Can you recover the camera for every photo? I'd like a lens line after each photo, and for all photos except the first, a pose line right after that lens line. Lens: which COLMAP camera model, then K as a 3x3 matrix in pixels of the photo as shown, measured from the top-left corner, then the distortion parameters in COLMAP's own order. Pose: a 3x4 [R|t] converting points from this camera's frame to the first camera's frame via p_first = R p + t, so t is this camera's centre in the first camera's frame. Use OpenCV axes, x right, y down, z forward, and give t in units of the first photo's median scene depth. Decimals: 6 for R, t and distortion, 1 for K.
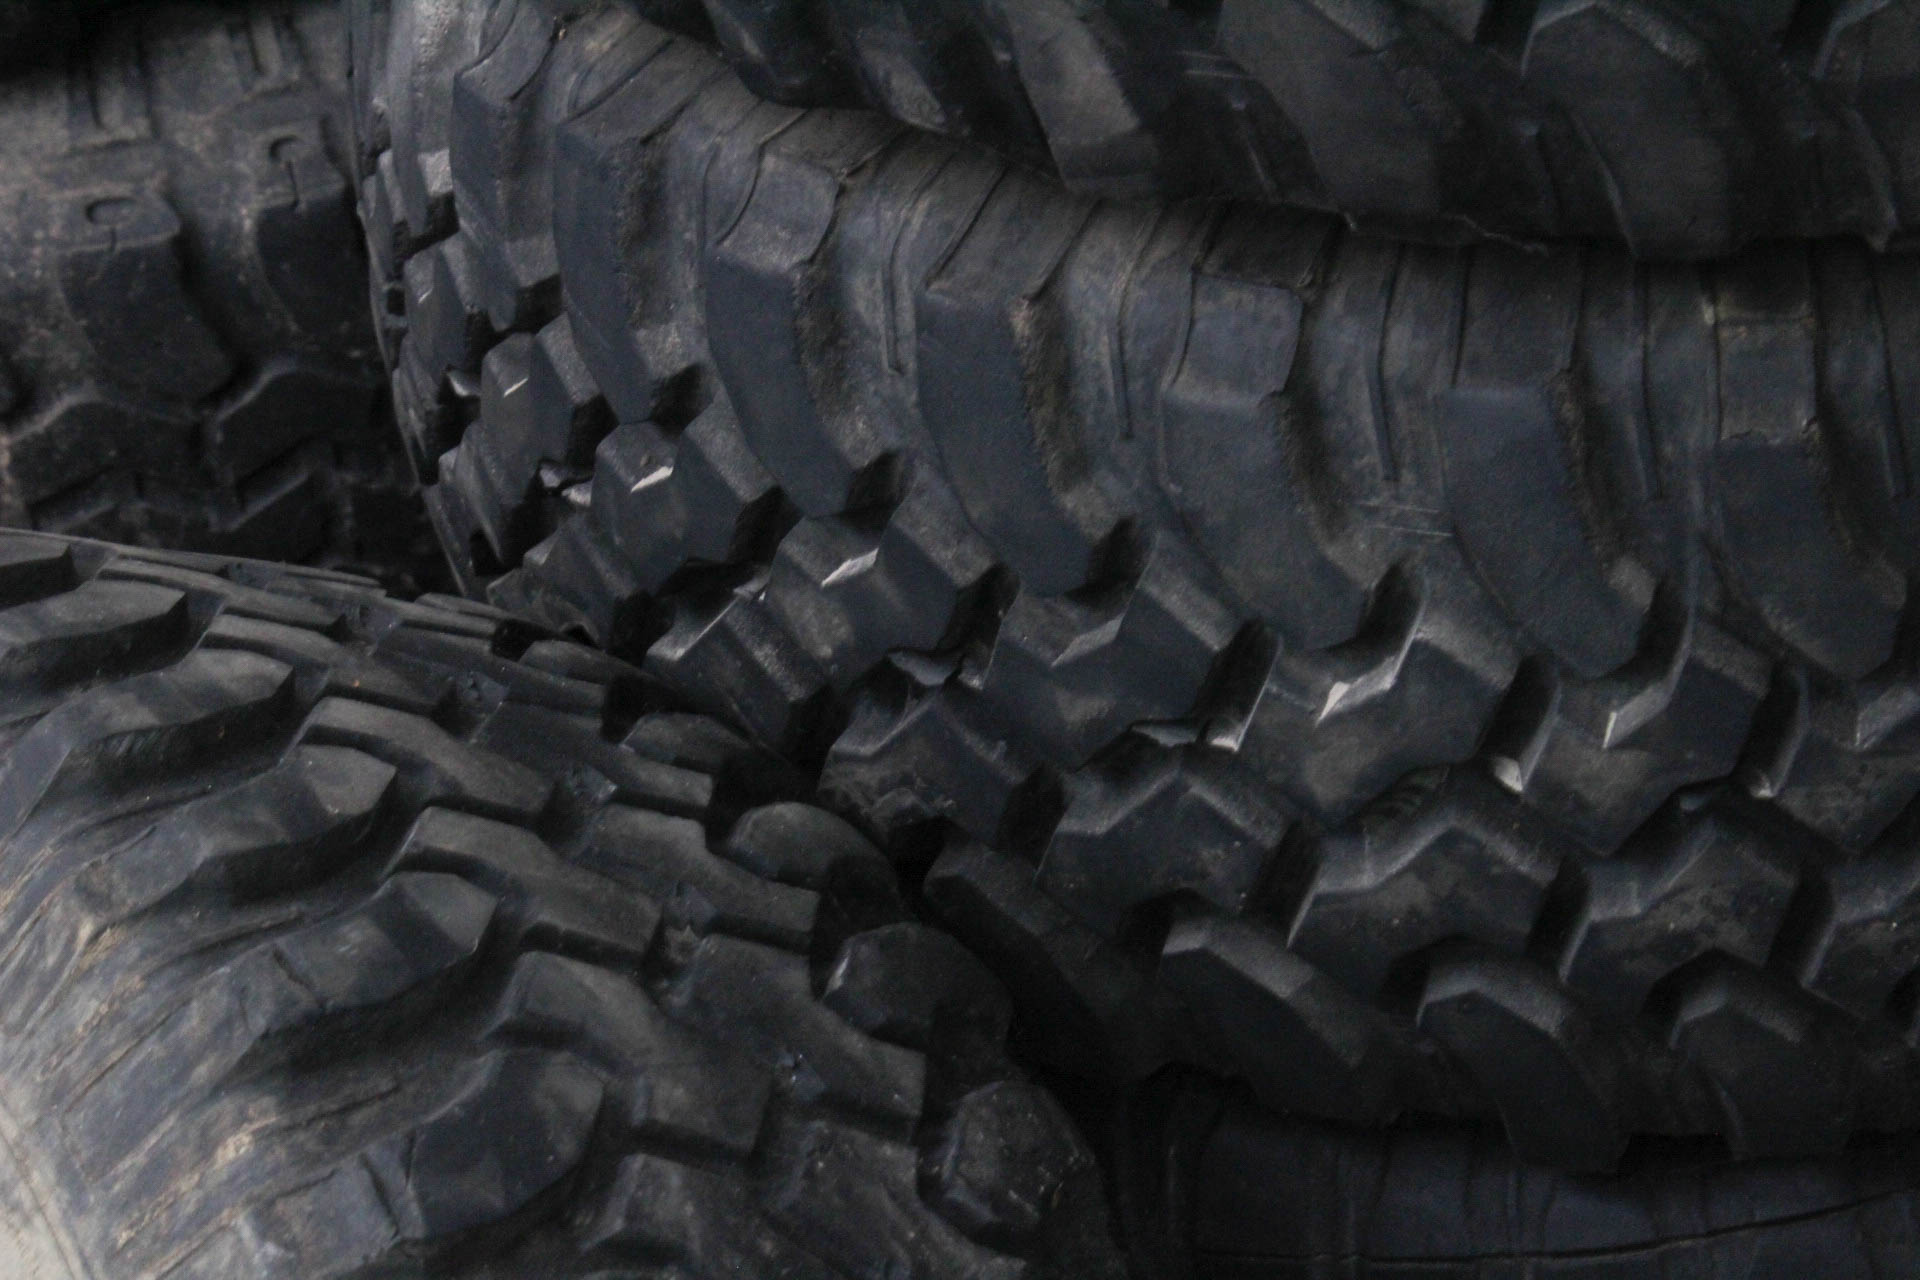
lens RADIAL K [[4513.6, 0, 955.8], [0, 4513.6, 637.7], [0, 0, 1]] dist [0.074971, 0.000000]
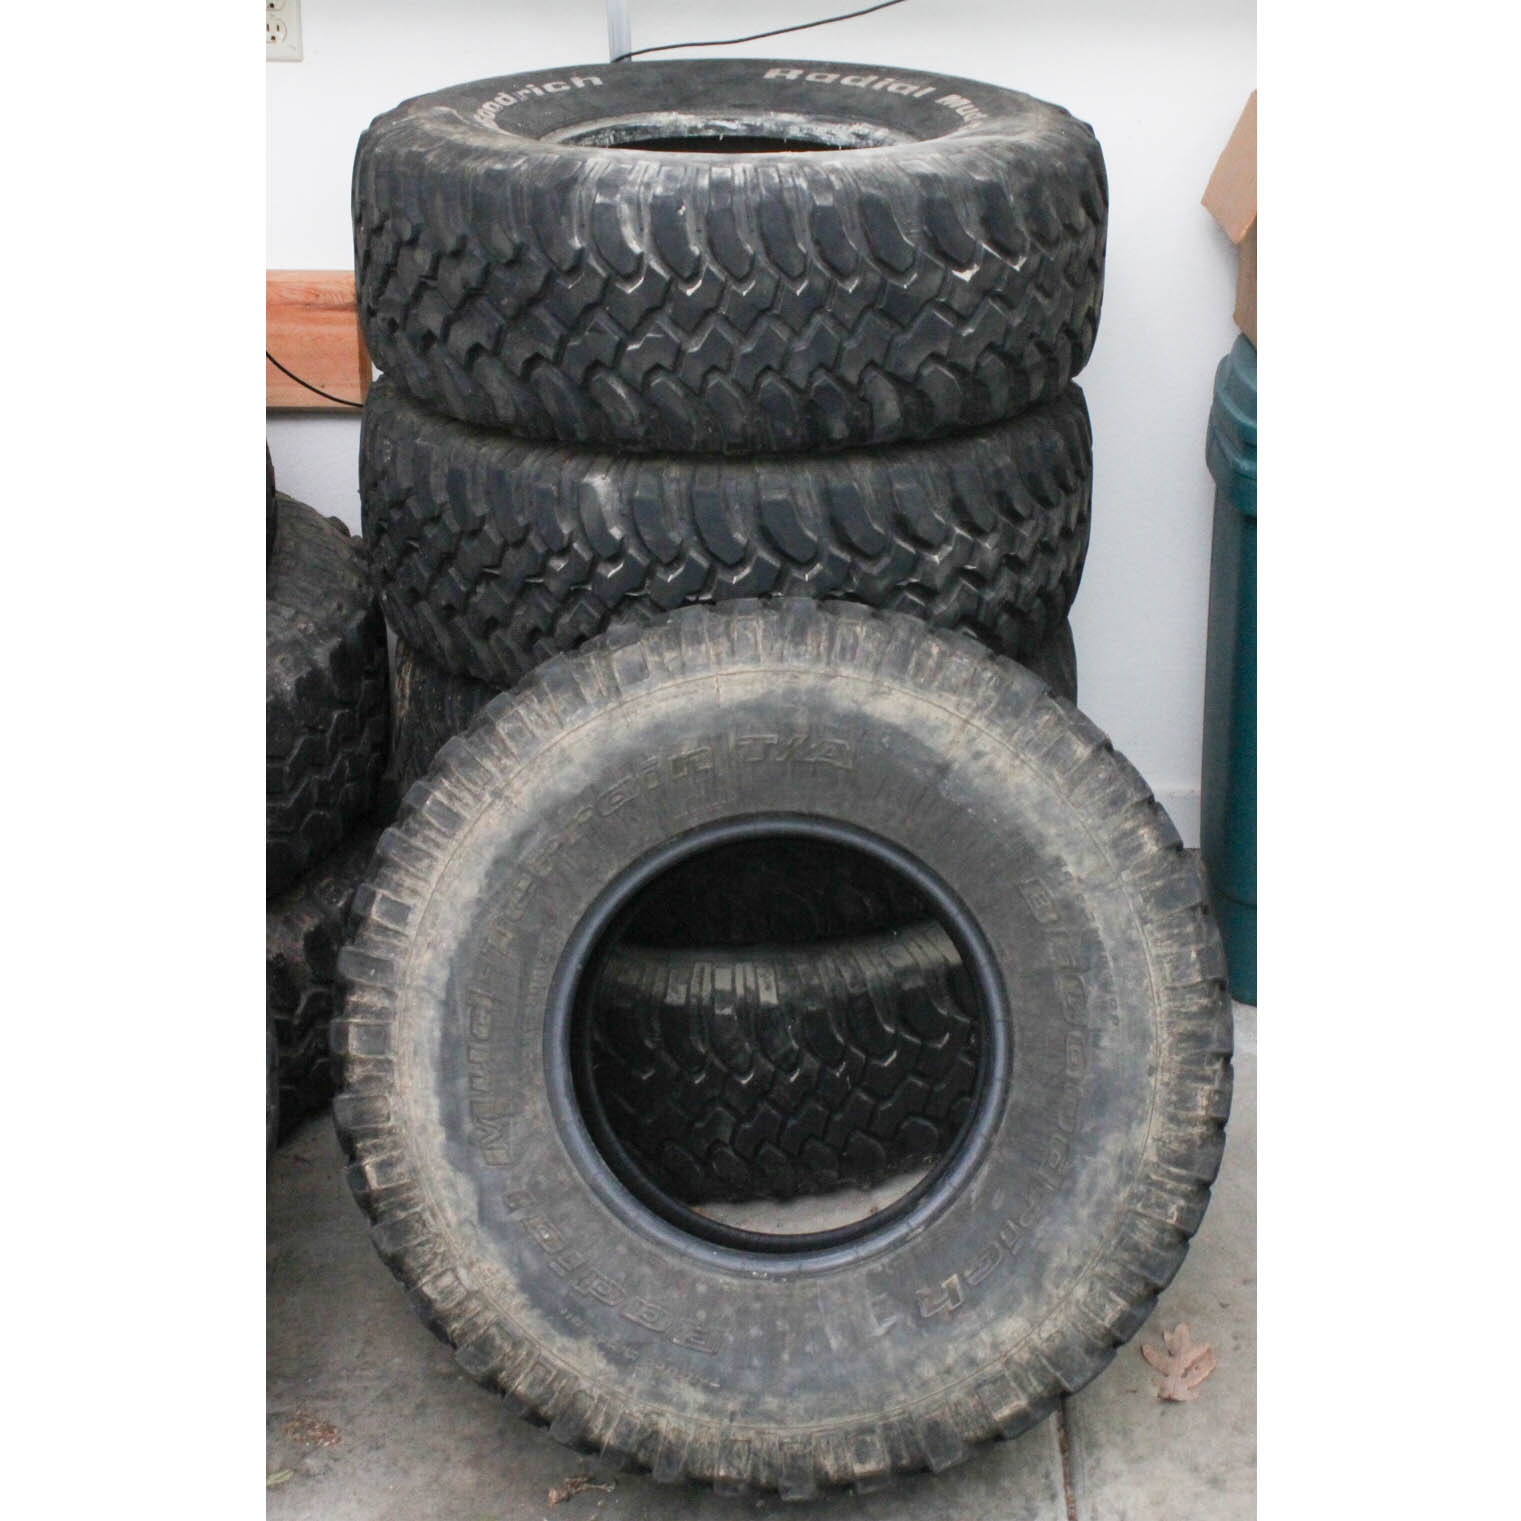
lens RADIAL K [[2446.8, 0, 771.5], [0, 2446.8, 767.6], [0, 0, 1]] dist [-0.092597, 0.000000]
pose [[0.635669, -0.267358, 0.724186, -1.650018], [0.412897, 0.910397, -0.026325, 0.180672], [-0.652258, 0.315748, 0.689103, -0.349334]]
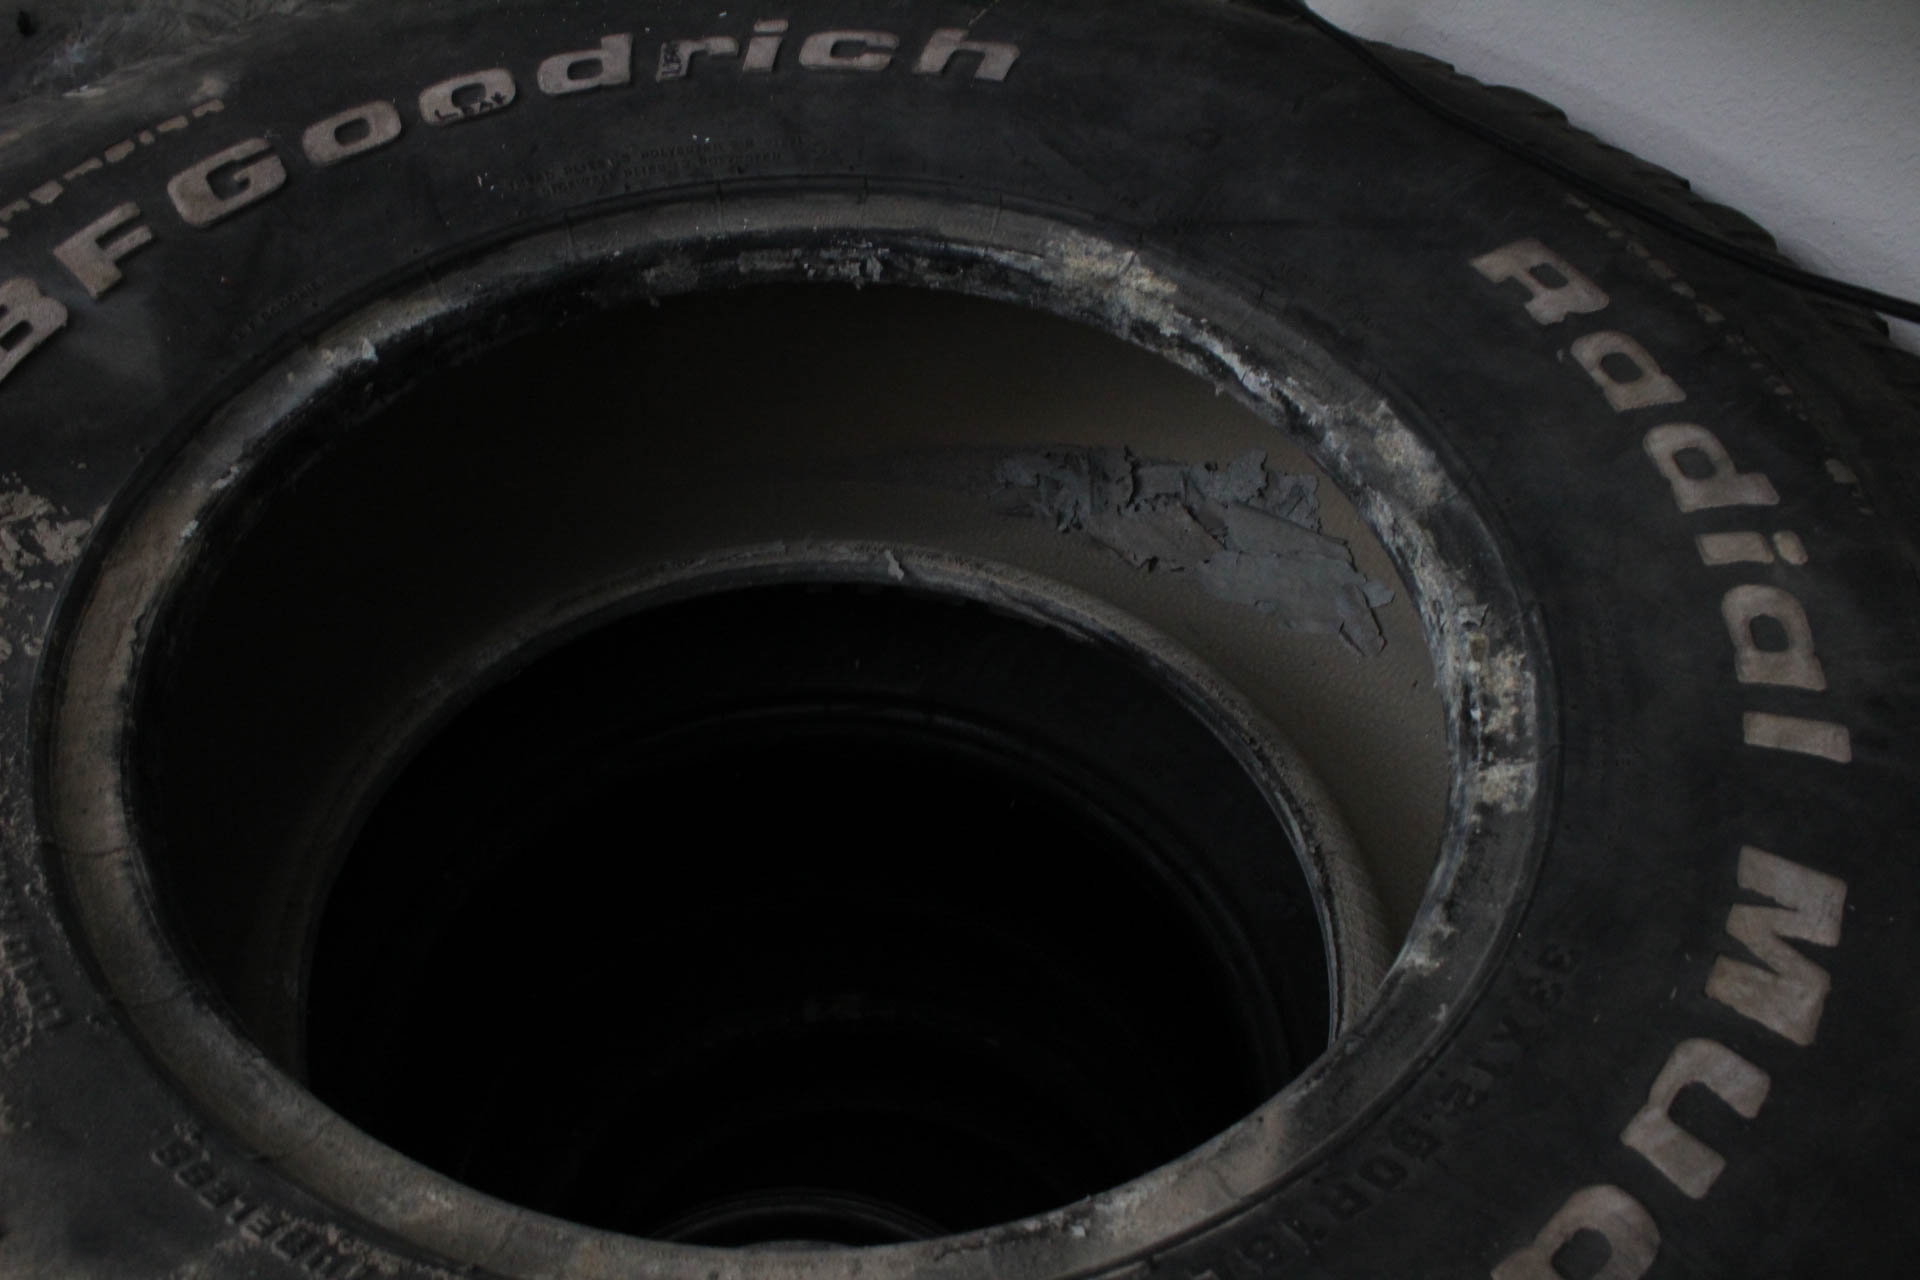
lens RADIAL K [[1576.4, 0, 951.8], [0, 1576.4, 642.7], [0, 0, 1]] dist [-0.164159, 0.120912]
pose [[0.995633, 0.062591, 0.069264, 0.192517], [-0.075794, 0.975120, 0.208319, -0.517330], [-0.054501, -0.212659, 0.975605, 0.709285]]
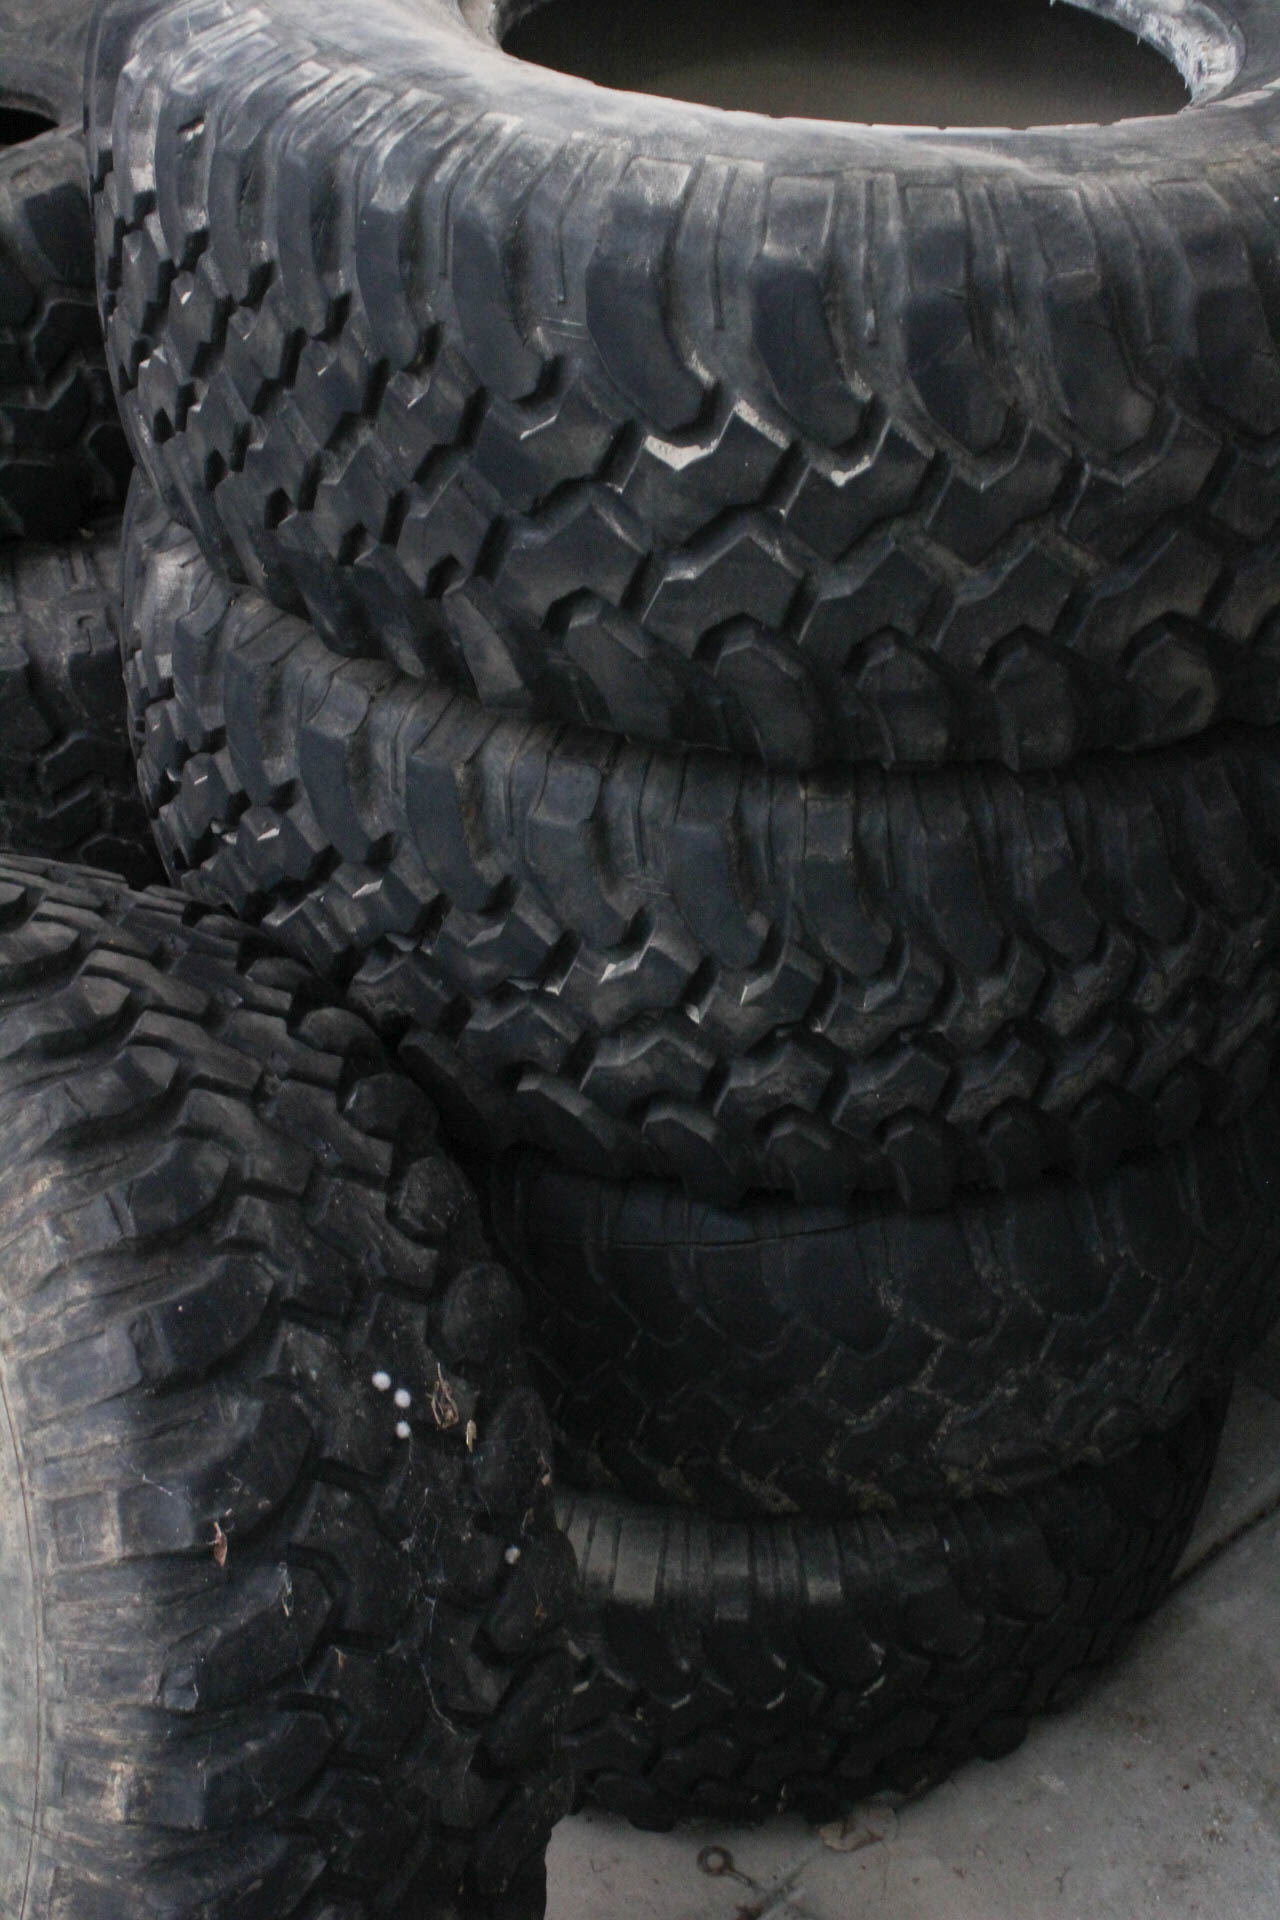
lens RADIAL K [[2425.5, 0, 640.8], [0, 2425.5, 966.9], [0, 0, 1]] dist [-0.055654, 0.000000]
pose [[0.995132, 0.047909, 0.086122, 0.006027], [-0.052852, 0.997028, 0.056056, -0.049740], [-0.083180, -0.060335, 0.994706, -0.064302]]
